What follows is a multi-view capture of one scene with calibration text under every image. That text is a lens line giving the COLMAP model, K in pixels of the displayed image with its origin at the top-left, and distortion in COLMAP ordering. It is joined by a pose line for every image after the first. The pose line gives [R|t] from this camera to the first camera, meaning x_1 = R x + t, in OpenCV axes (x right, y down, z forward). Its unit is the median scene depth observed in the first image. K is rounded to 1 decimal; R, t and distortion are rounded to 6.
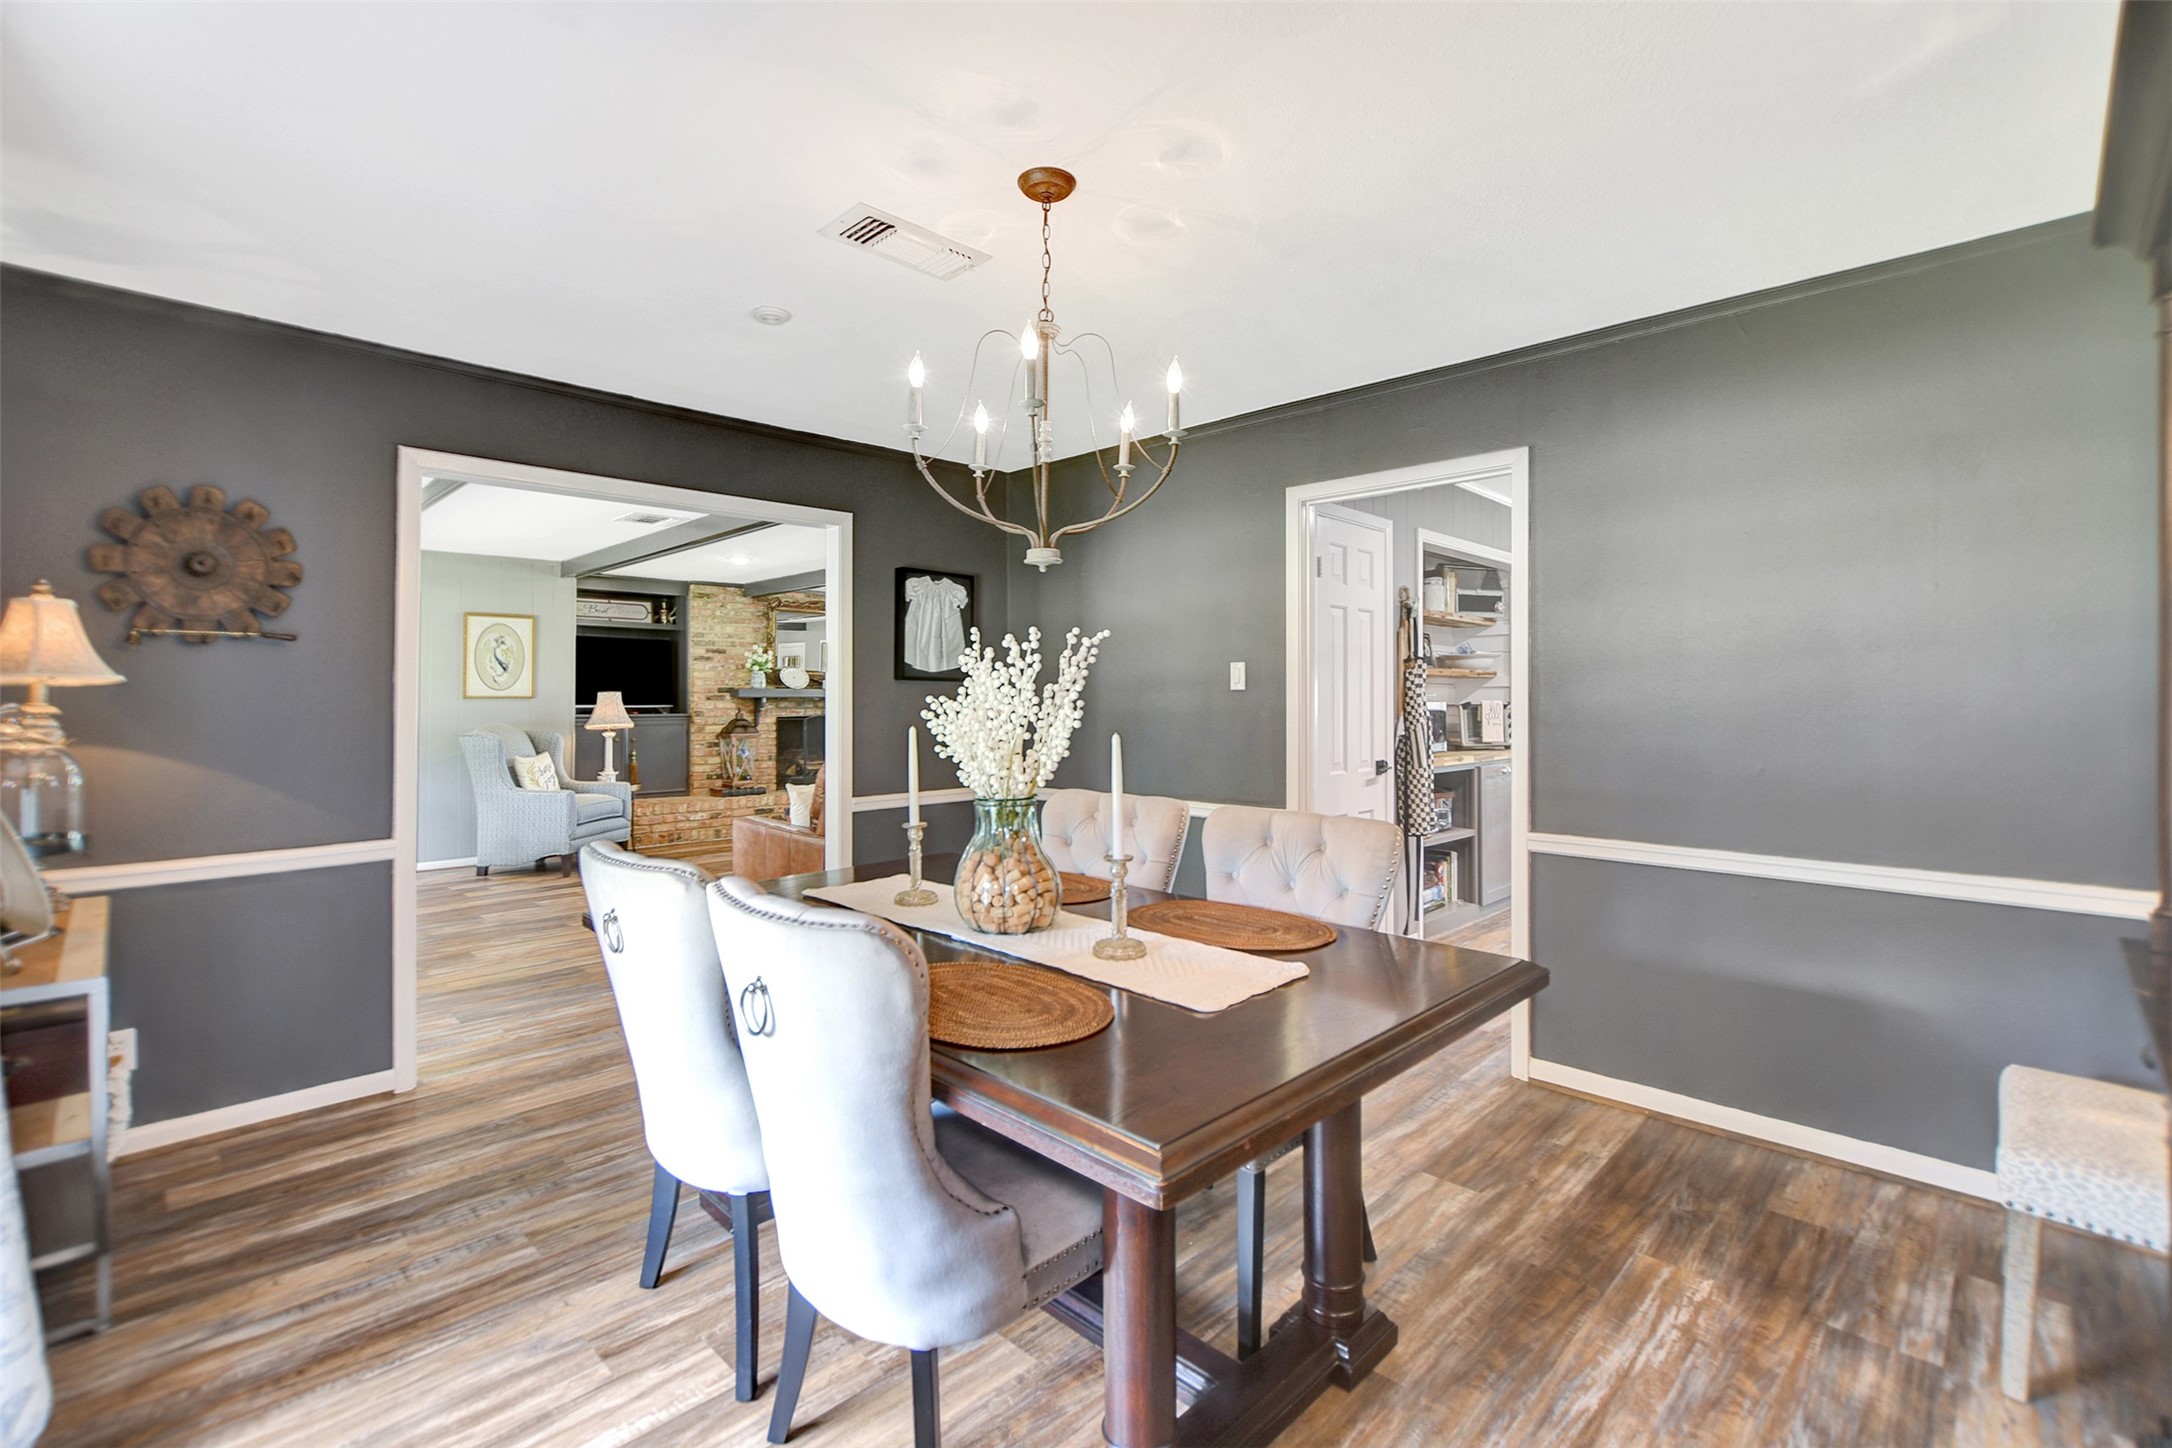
lens RADIAL K [[976.8, 0, 1075.9], [0, 976.8, 684.1], [0, 0, 1]] dist [0.002298, 0.000120]
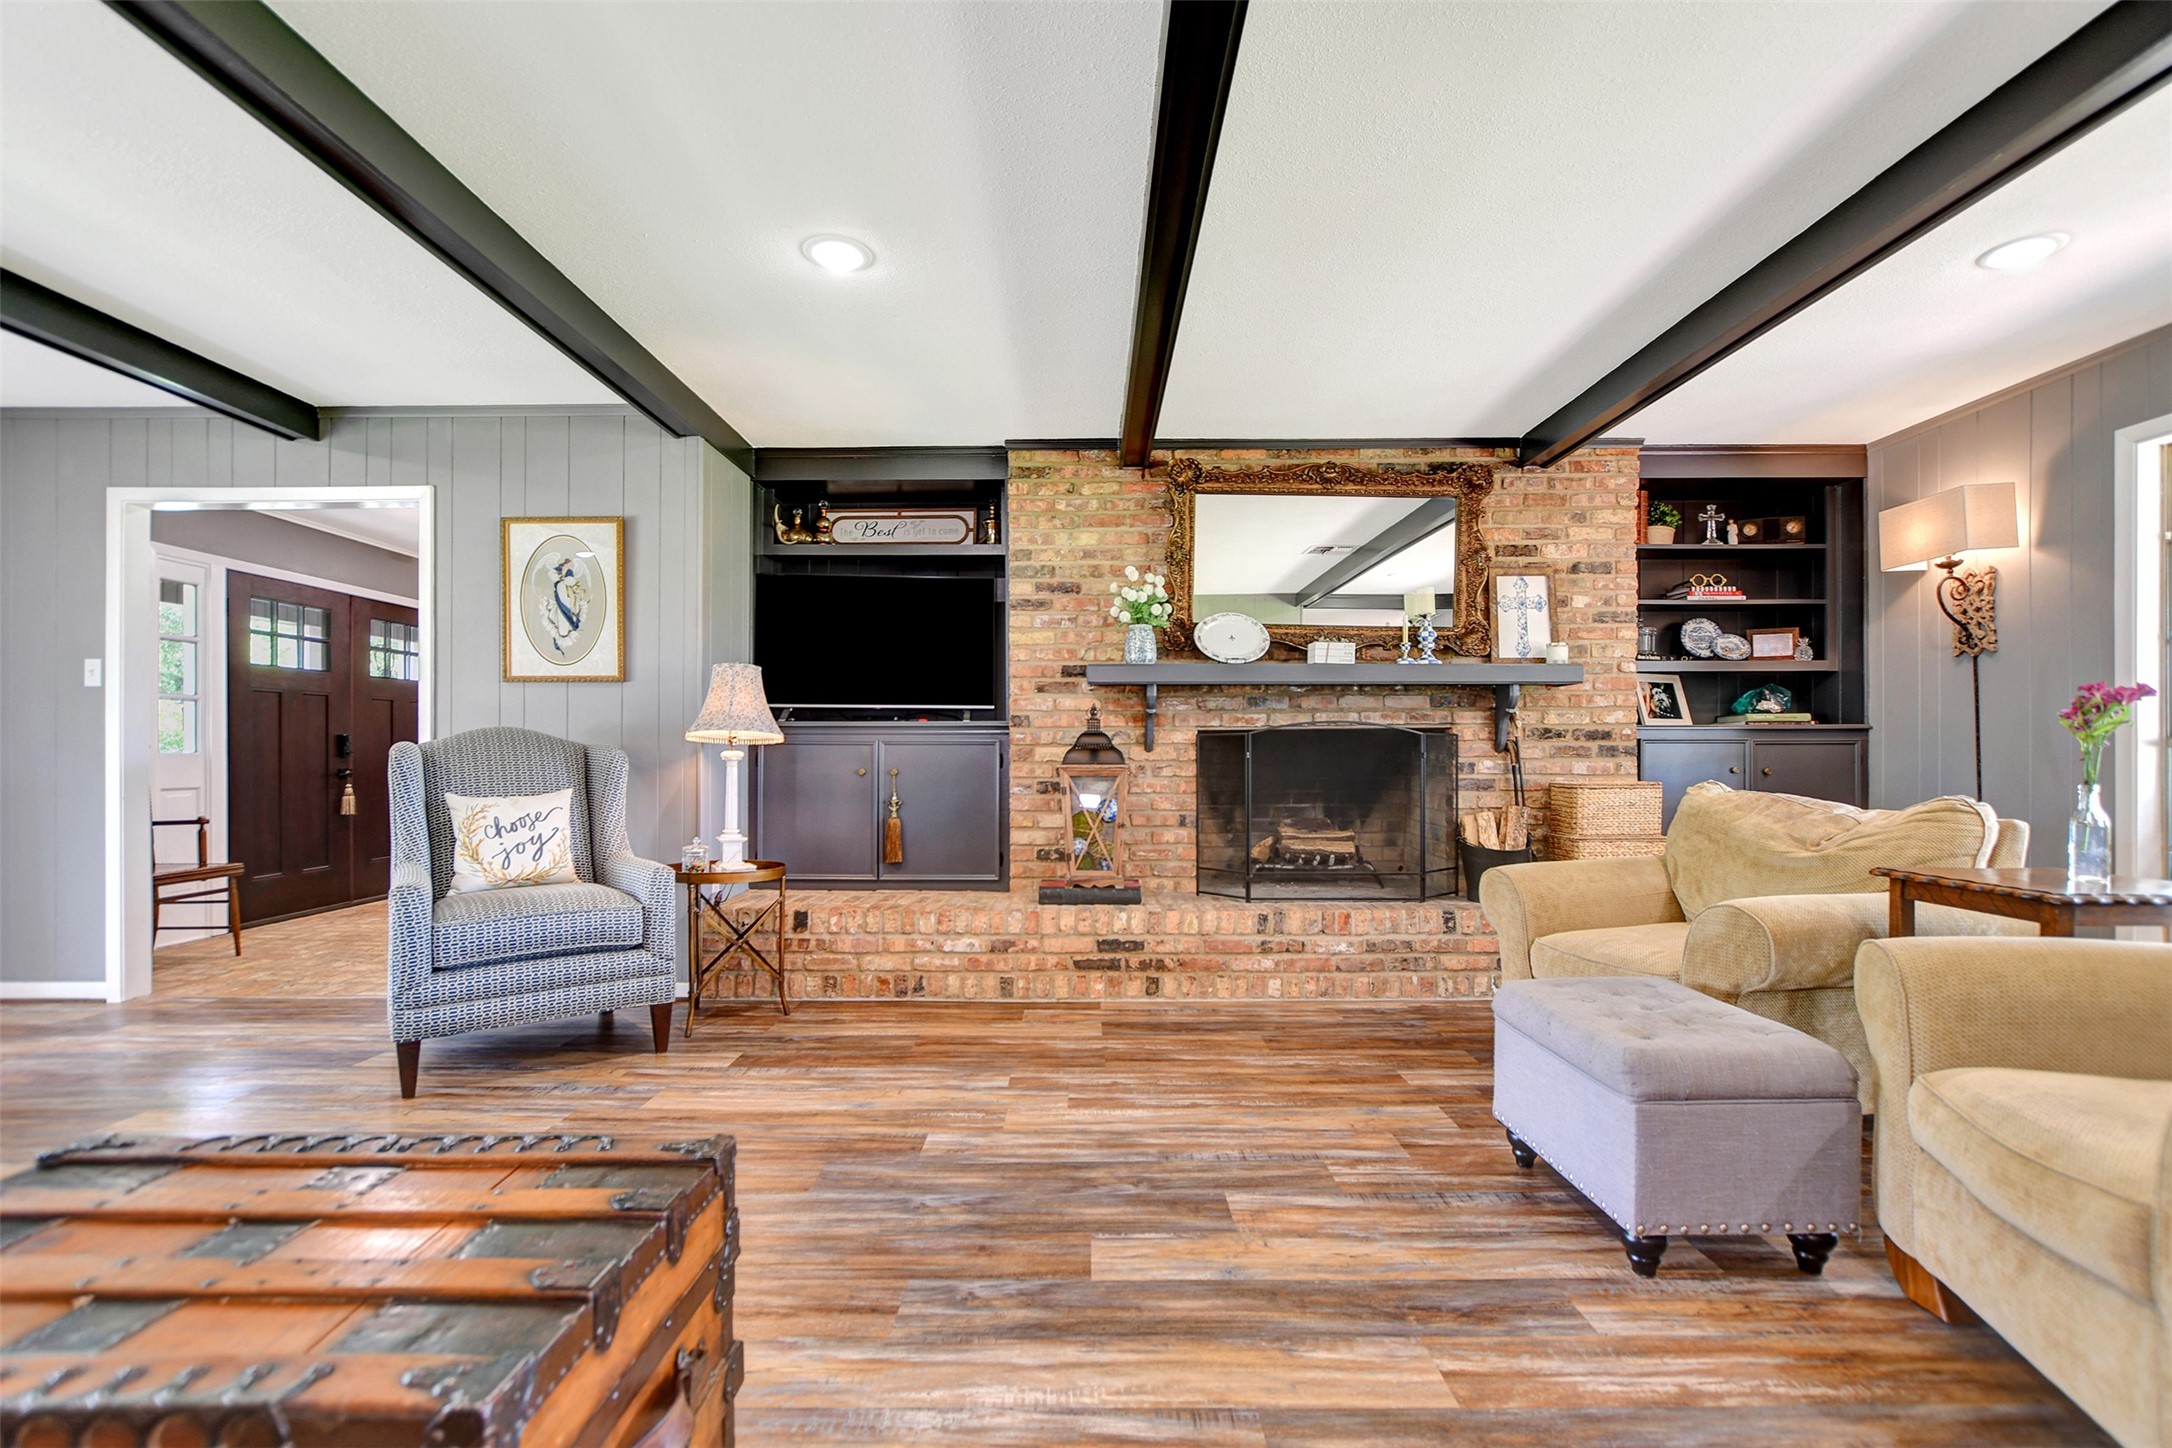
lens RADIAL K [[964.8, 0, 1087.6], [0, 964.8, 753.1], [0, 0, 1]] dist [-0.004959, 0.000031]
pose [[0.705026, 0.003953, -0.709171, -0.030059], [0.009412, 0.999844, 0.014931, 0.039078], [0.709119, -0.017201, 0.704879, 0.687880]]
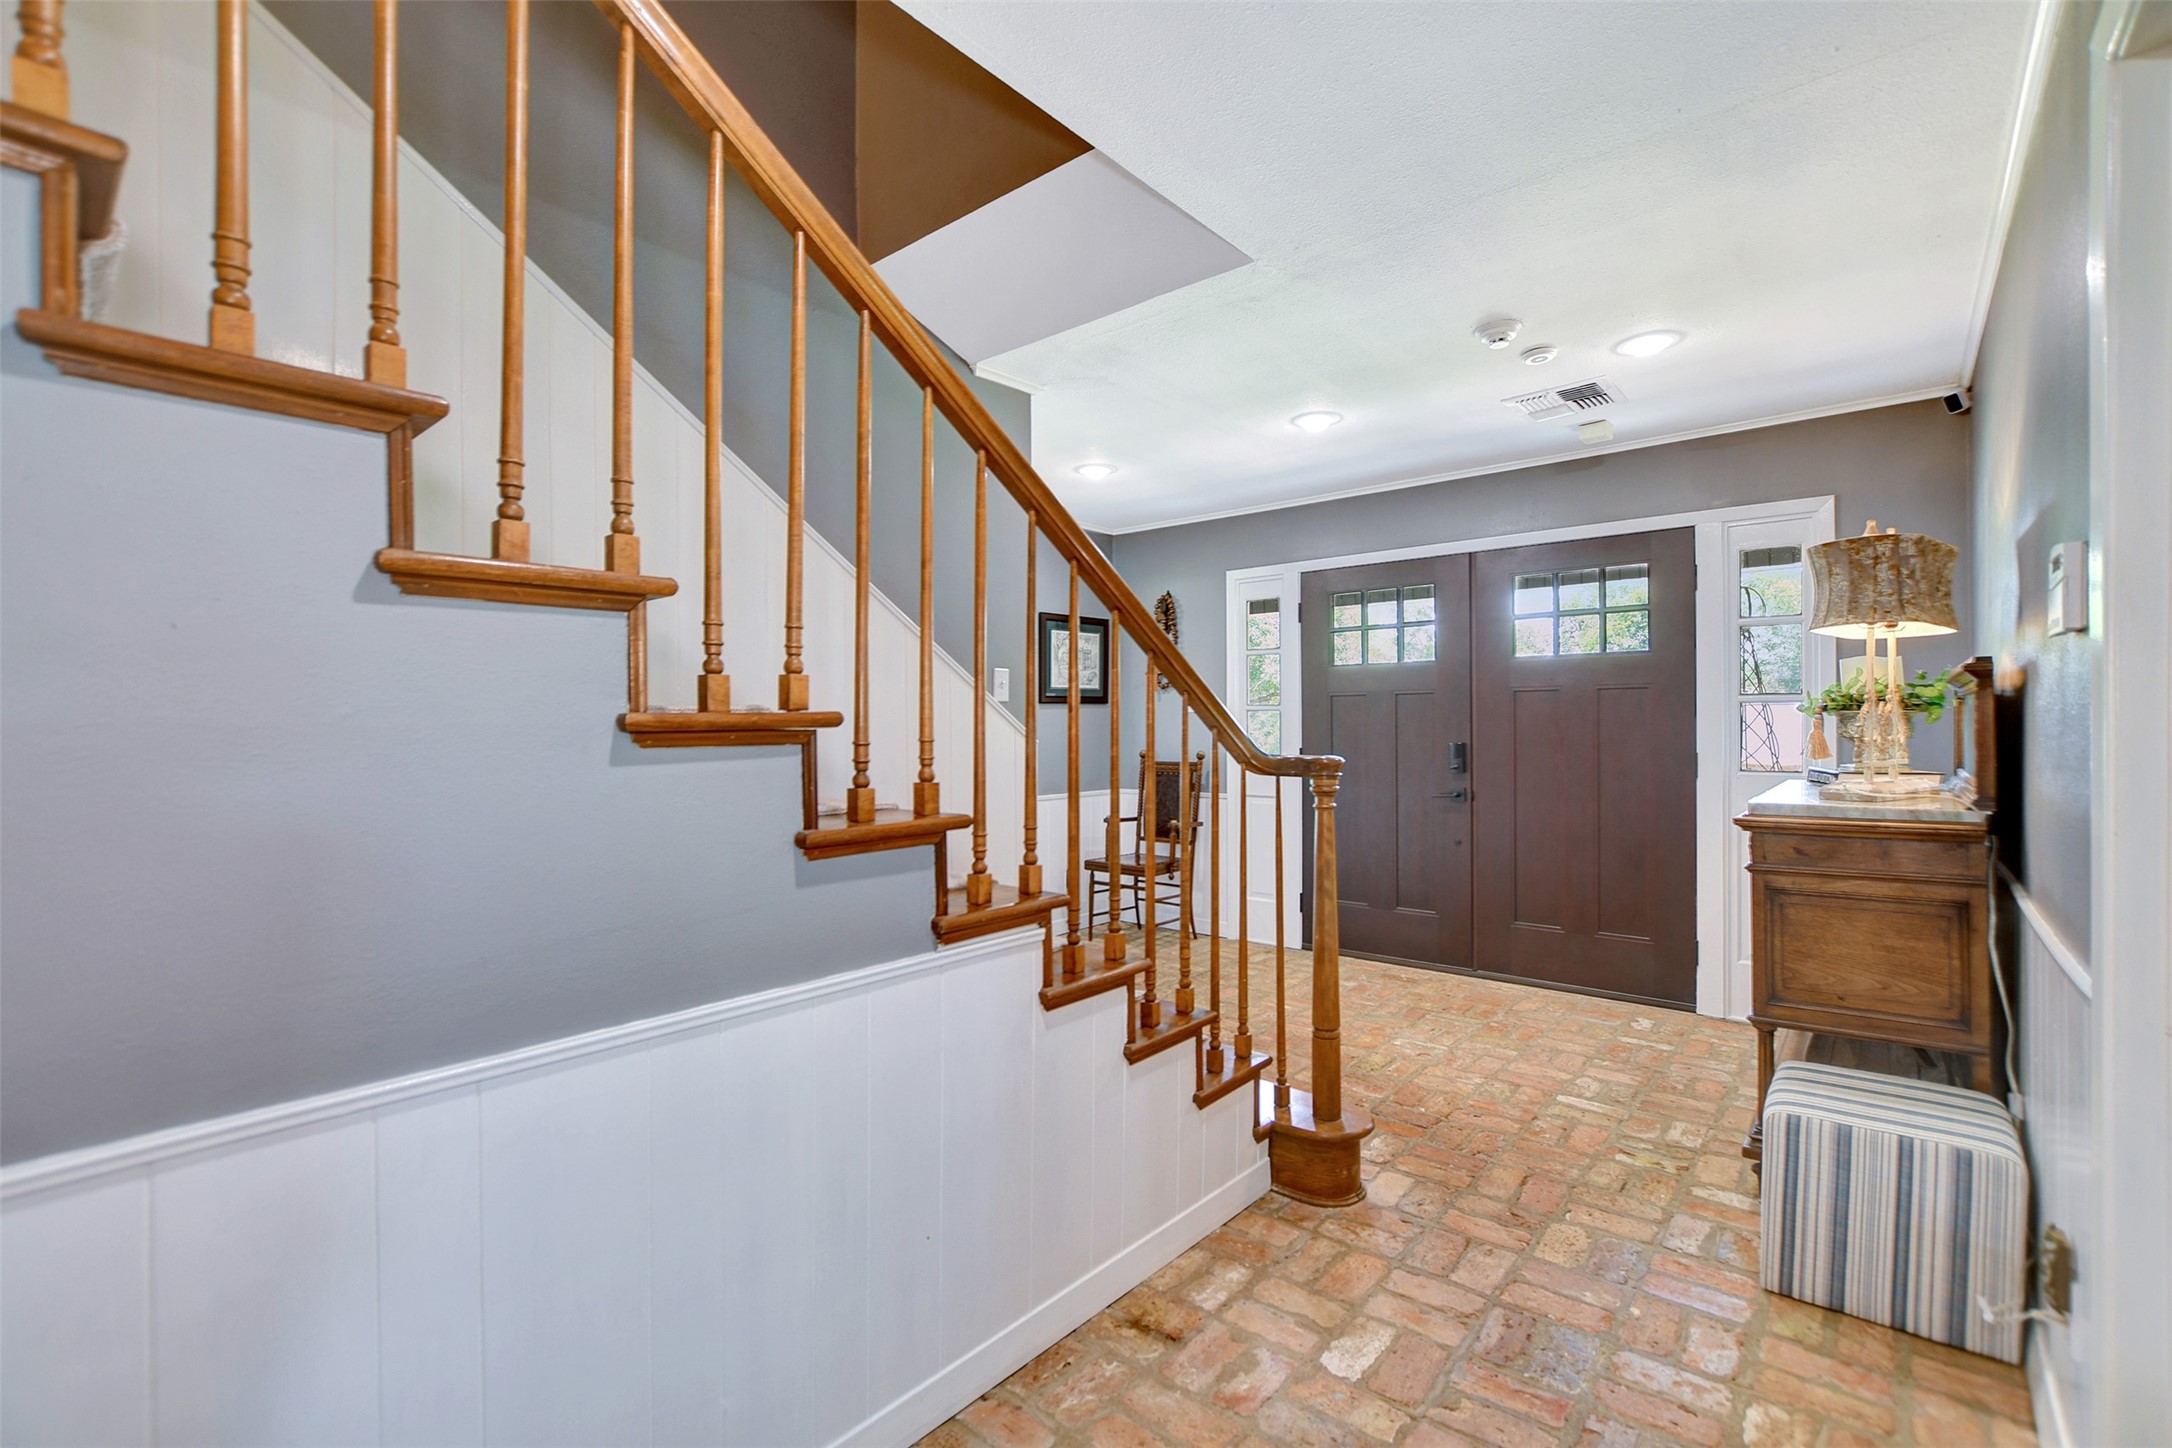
lens RADIAL K [[958.8, 0, 1086.0], [0, 958.8, 724.0], [0, 0, 1]] dist [-0.000765, 0.000035]
pose [[-0.996144, 0.000460, -0.087727, -0.624778], [0.001833, 0.999877, -0.015577, 0.028934], [0.087709, -0.015678, -0.996023, 1.262026]]
